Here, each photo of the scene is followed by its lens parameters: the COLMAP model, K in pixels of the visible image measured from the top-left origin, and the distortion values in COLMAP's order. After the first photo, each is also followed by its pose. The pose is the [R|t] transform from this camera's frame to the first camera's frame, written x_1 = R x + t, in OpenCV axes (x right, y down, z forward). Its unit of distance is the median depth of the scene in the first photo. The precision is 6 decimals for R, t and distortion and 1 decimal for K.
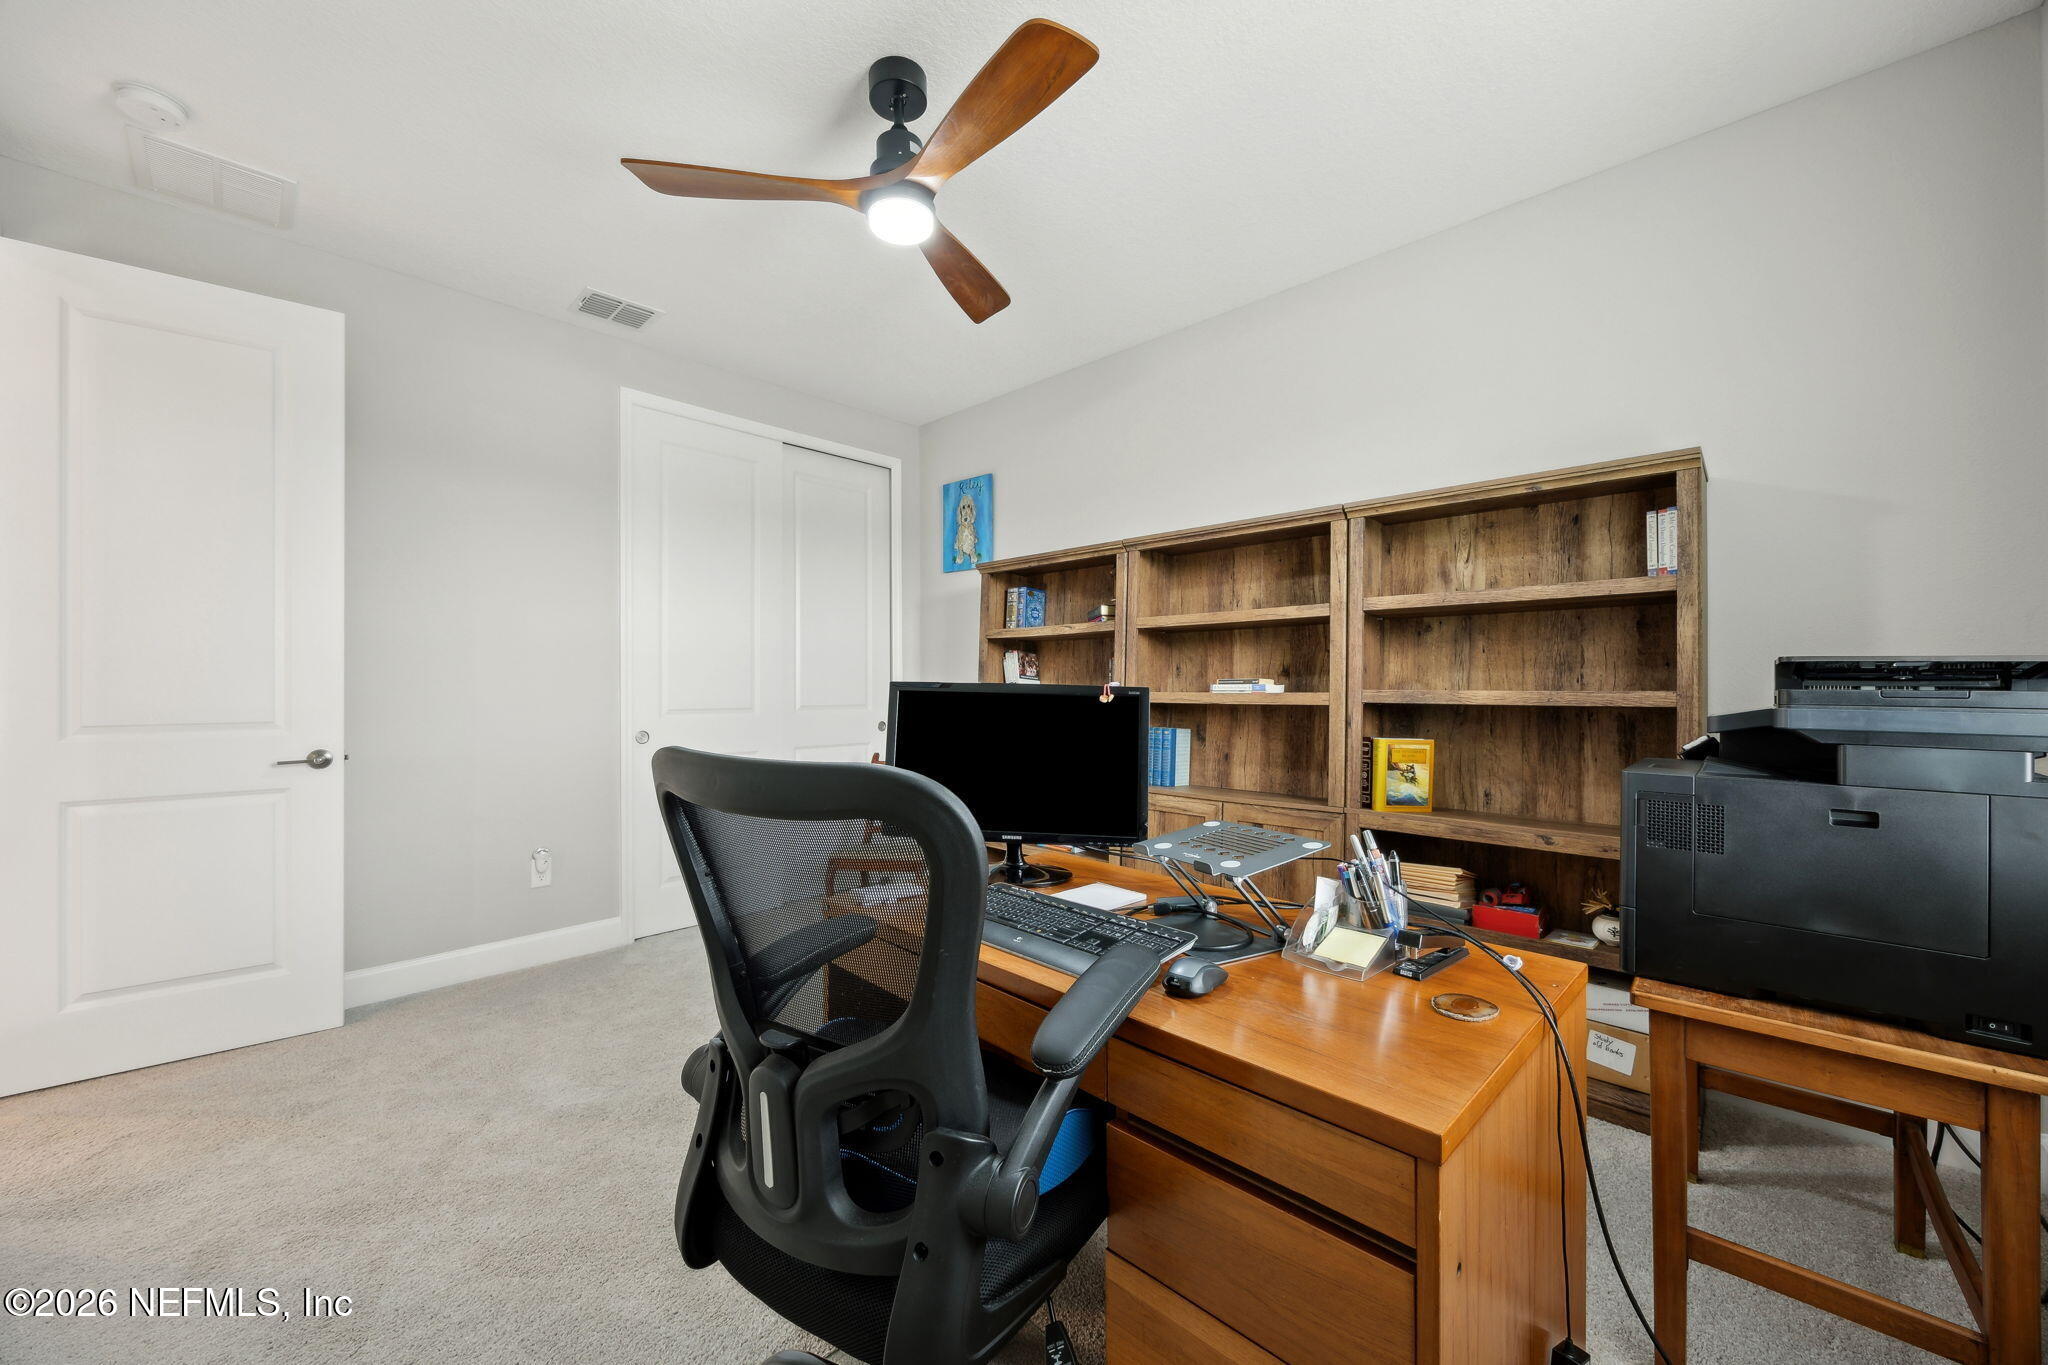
lens RADIAL K [[791.0, 0, 1014.2], [0, 791.0, 692.8], [0, 0, 1]] dist [0.003308, 0.000215]
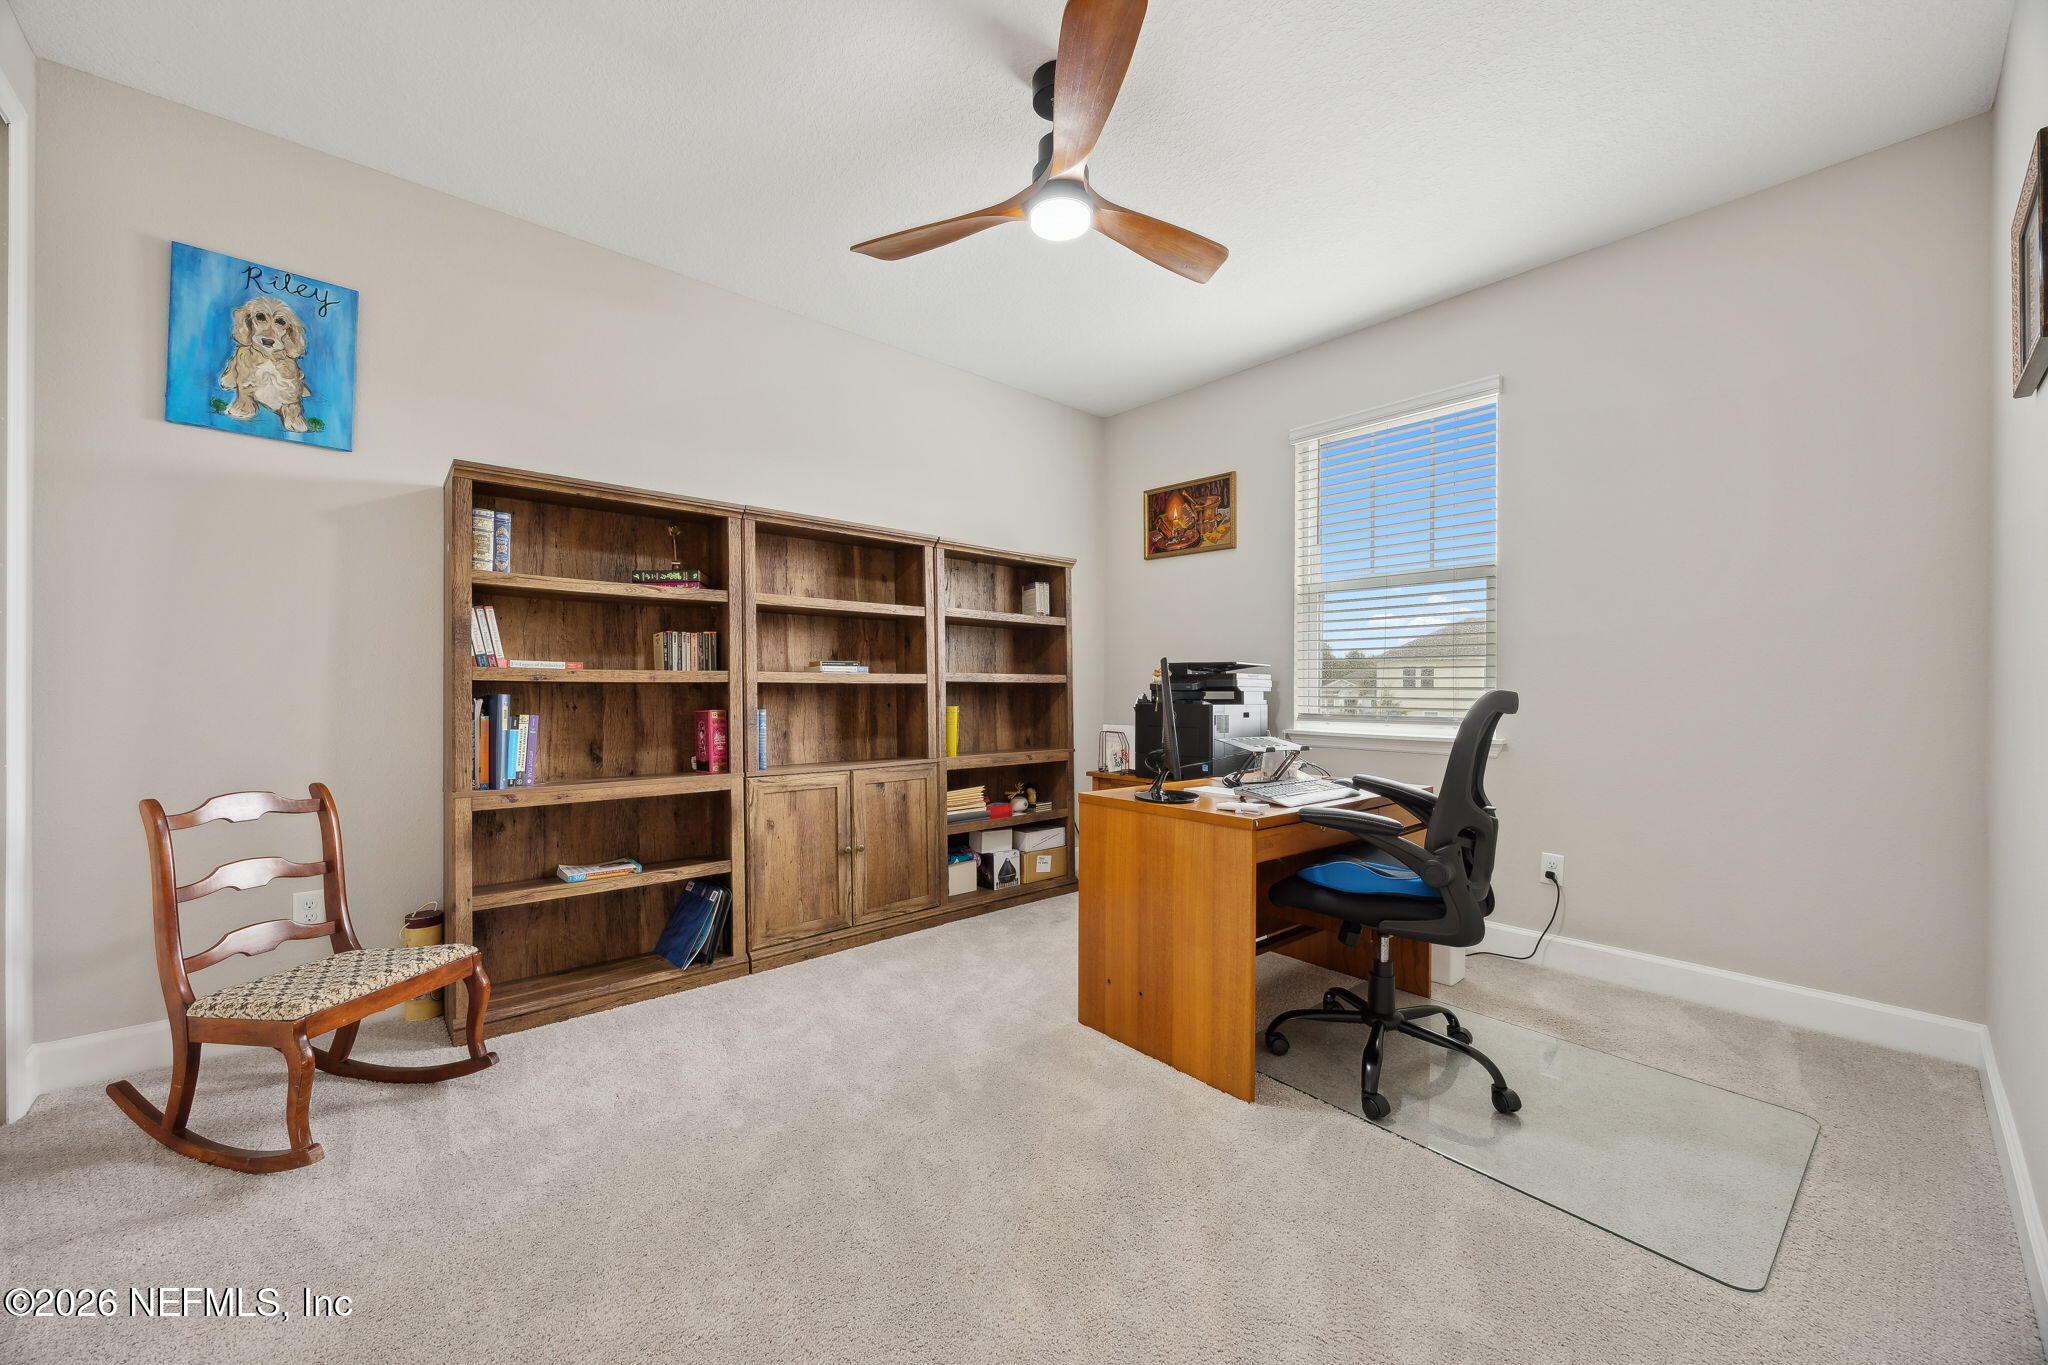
lens RADIAL K [[791.0, 0, 1013.7], [0, 791.0, 680.9], [0, 0, 1]] dist [0.003308, 0.000215]
pose [[0.056102, 0.001723, 0.998424, -0.783969], [-0.000551, 0.999998, -0.001695, 0.011485], [-0.998425, -0.000455, 0.056103, 0.658238]]
